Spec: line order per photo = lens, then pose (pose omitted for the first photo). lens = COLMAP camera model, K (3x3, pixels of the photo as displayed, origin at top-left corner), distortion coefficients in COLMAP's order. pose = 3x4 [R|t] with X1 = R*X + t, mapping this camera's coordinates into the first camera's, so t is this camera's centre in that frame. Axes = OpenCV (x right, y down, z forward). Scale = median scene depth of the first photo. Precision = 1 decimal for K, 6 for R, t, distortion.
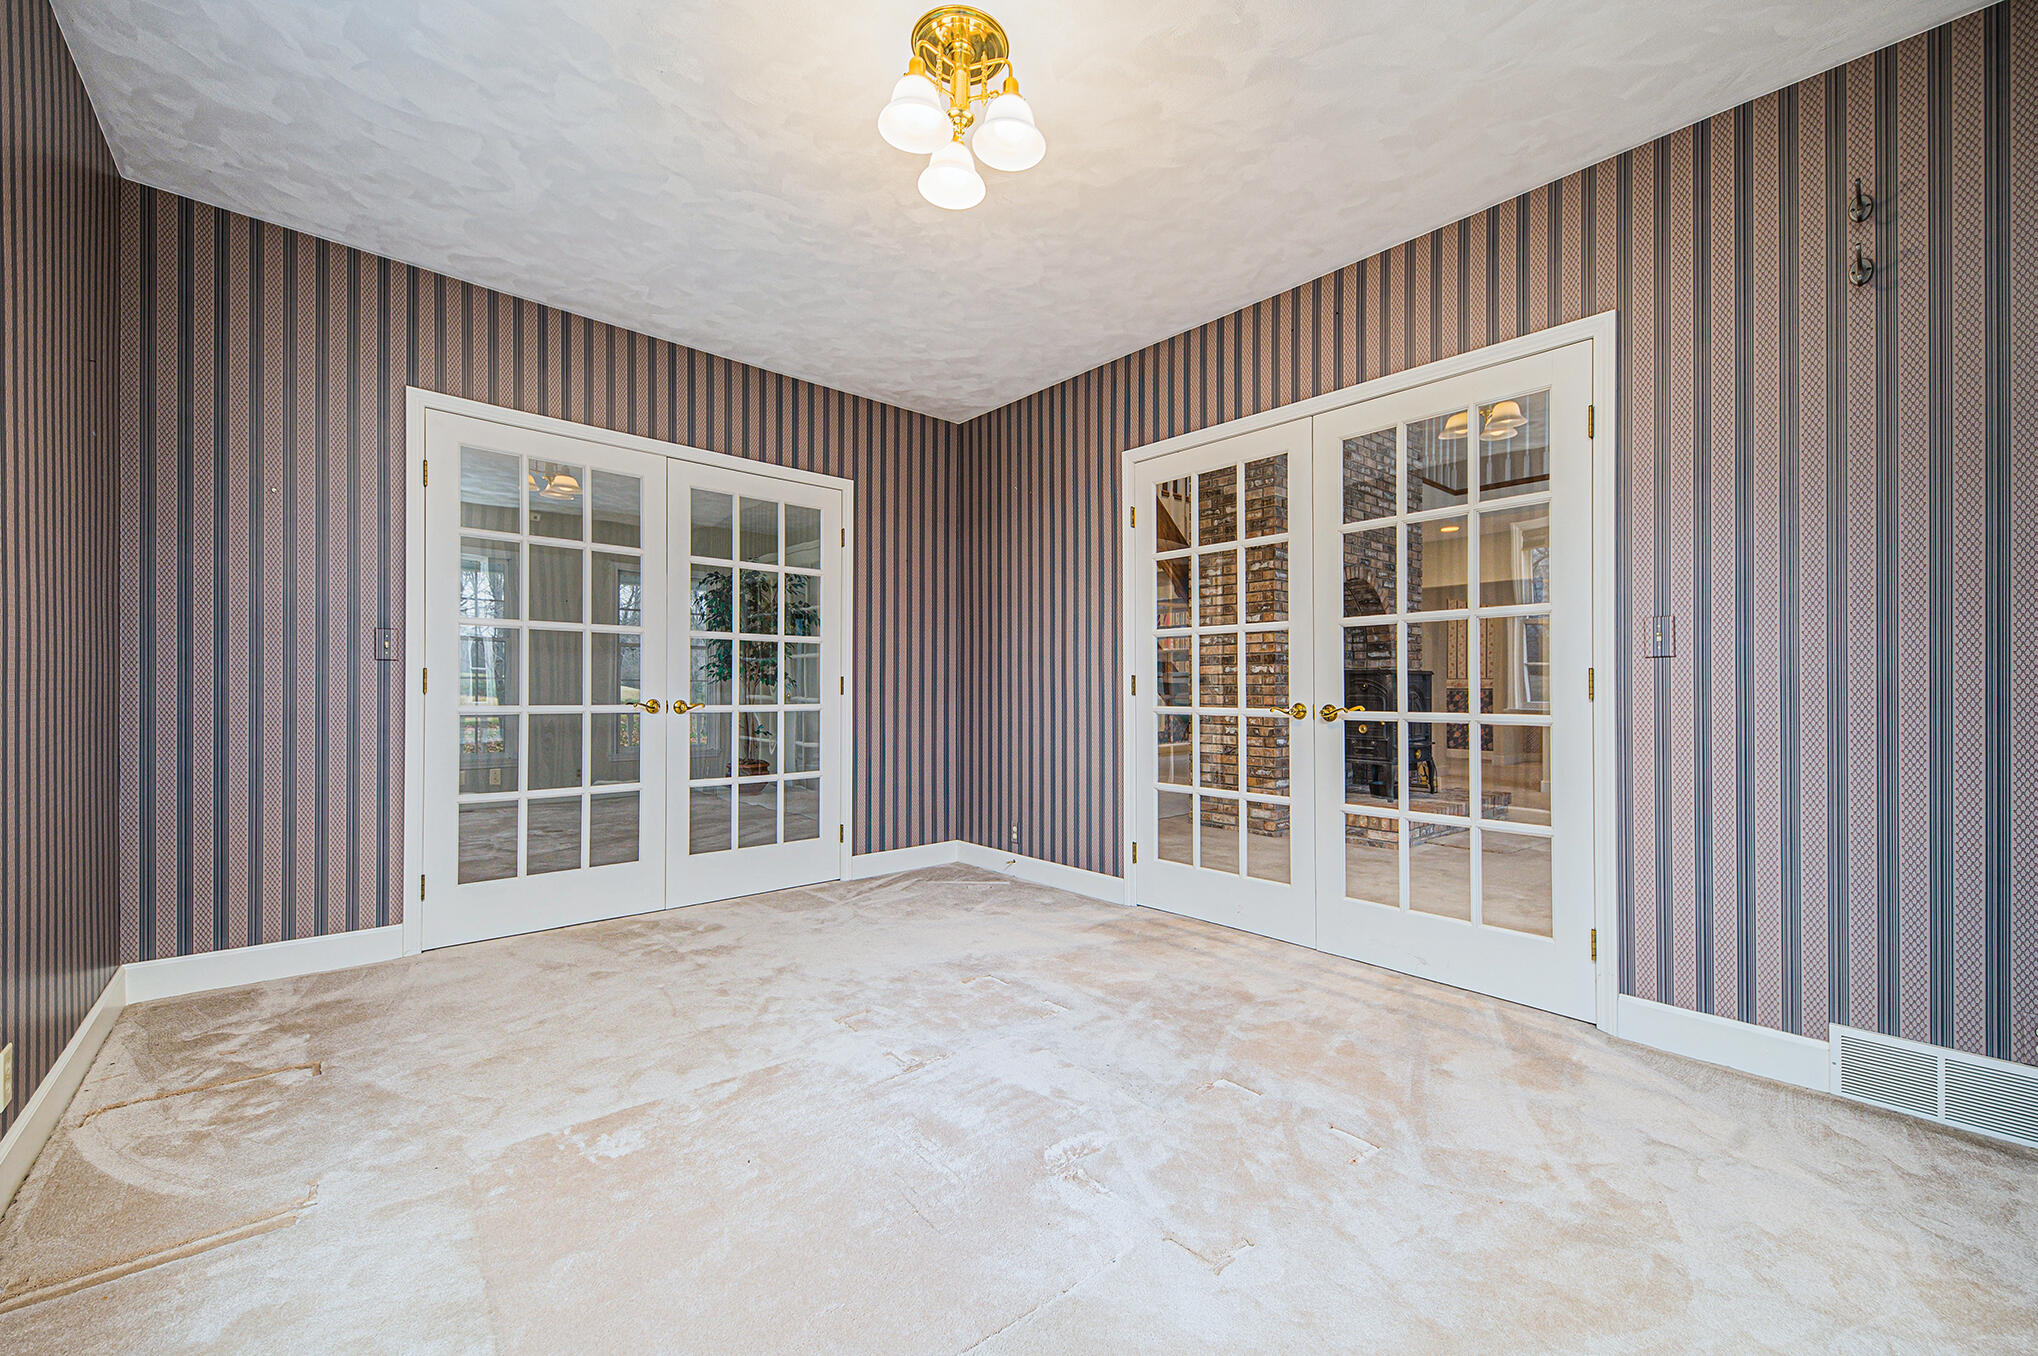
lens RADIAL K [[814.6, 0, 1037.2], [0, 814.6, 690.9], [0, 0, 1]] dist [0.013698, -0.000881]
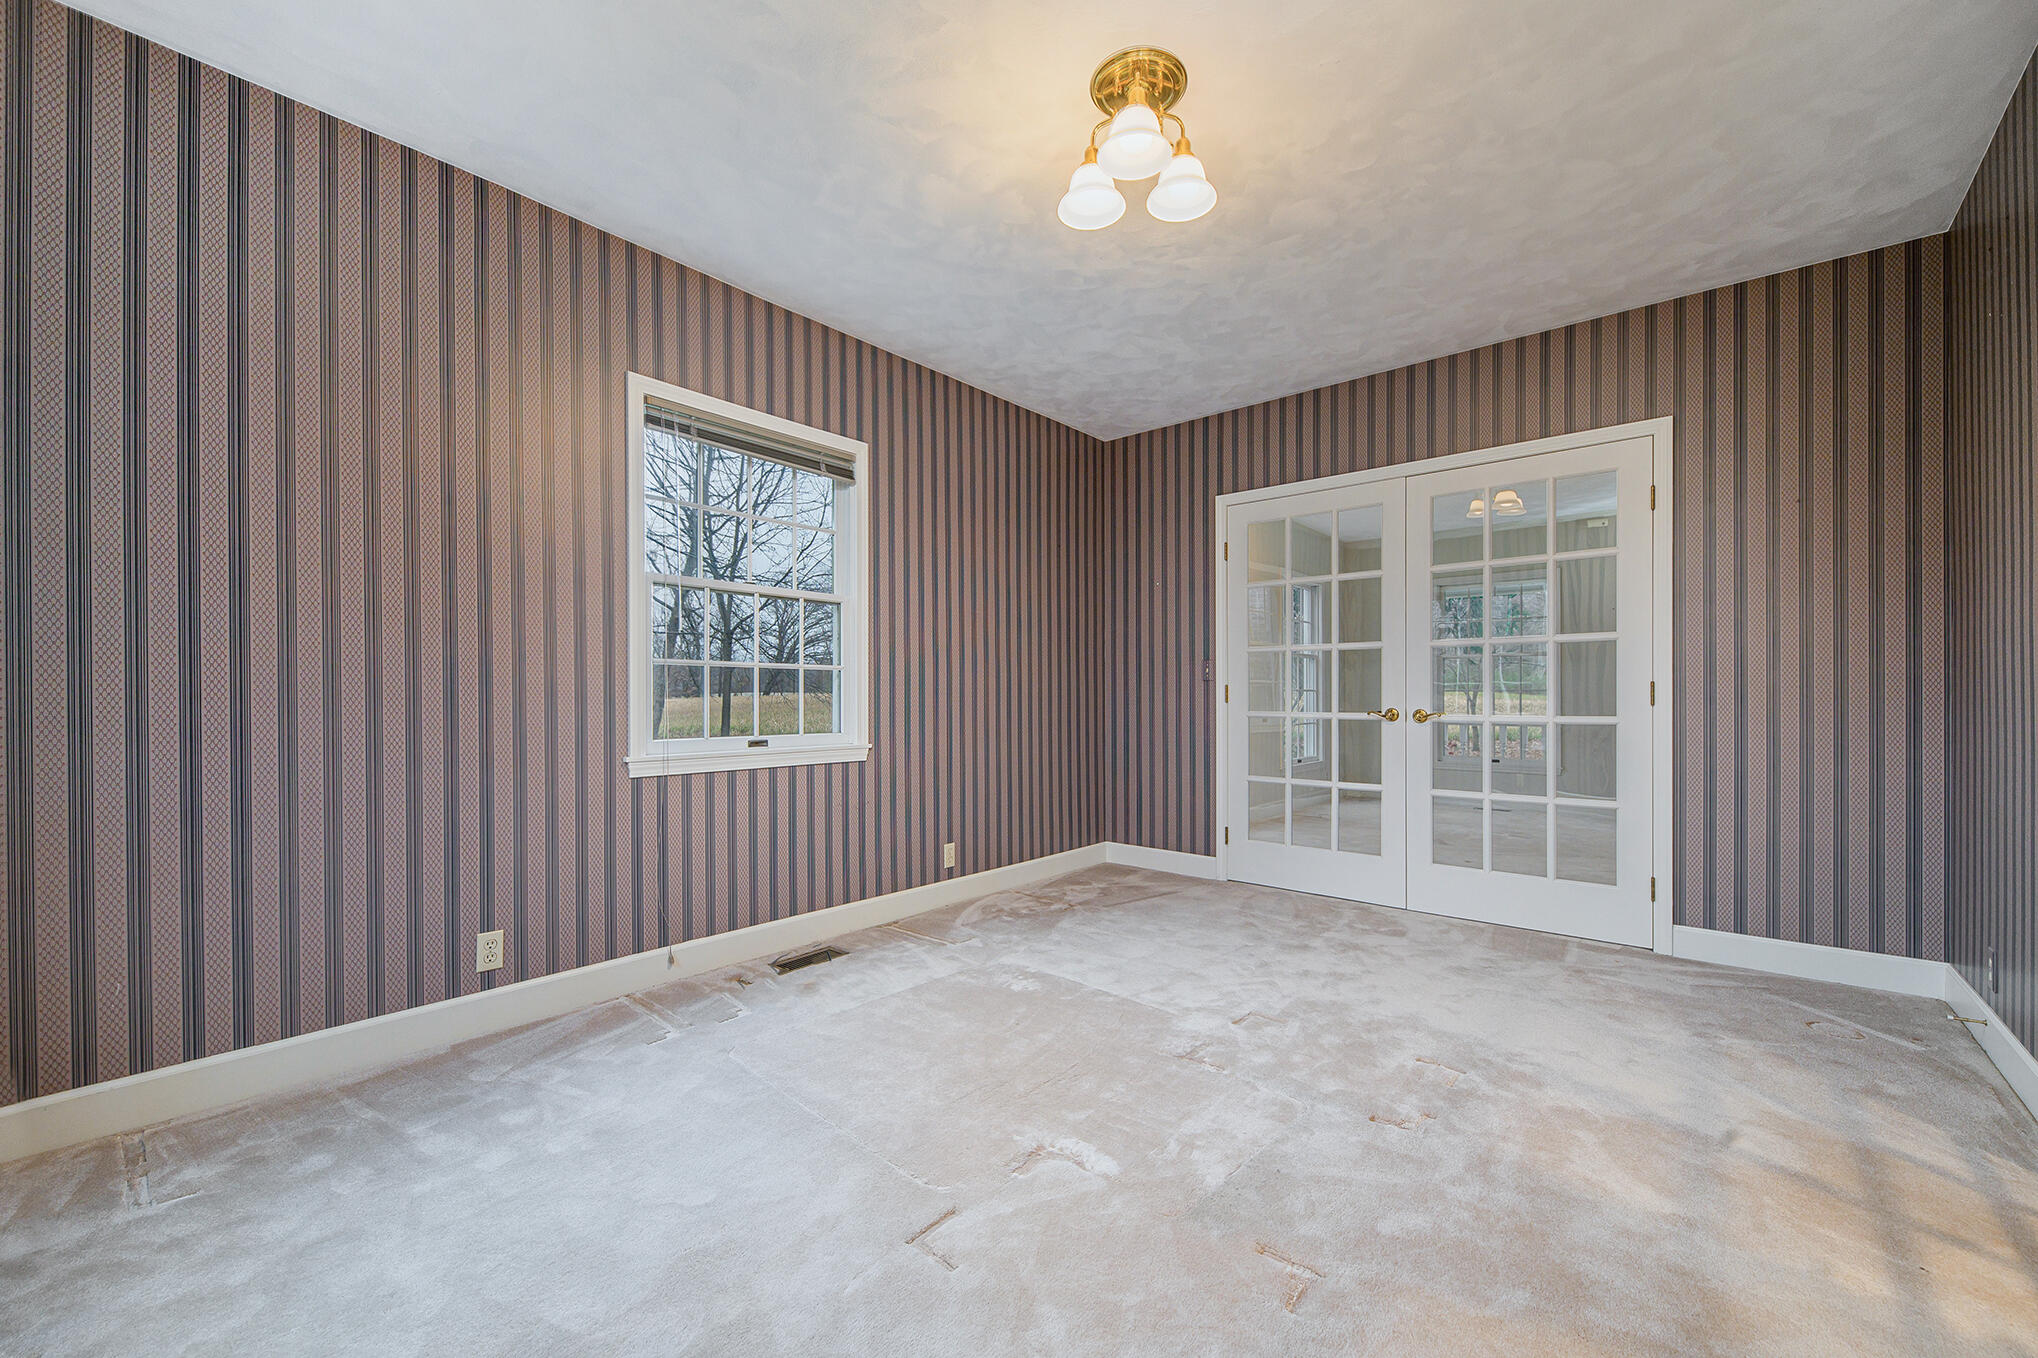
lens RADIAL K [[787.1, 0, 1032.3], [0, 787.1, 700.0], [0, 0, 1]] dist [0.003227, 0.000101]
pose [[0.133654, -0.000180, -0.991028, 0.543972], [0.001866, 0.999998, 0.000070, -0.002092], [0.991026, -0.001858, 0.133654, 0.437942]]
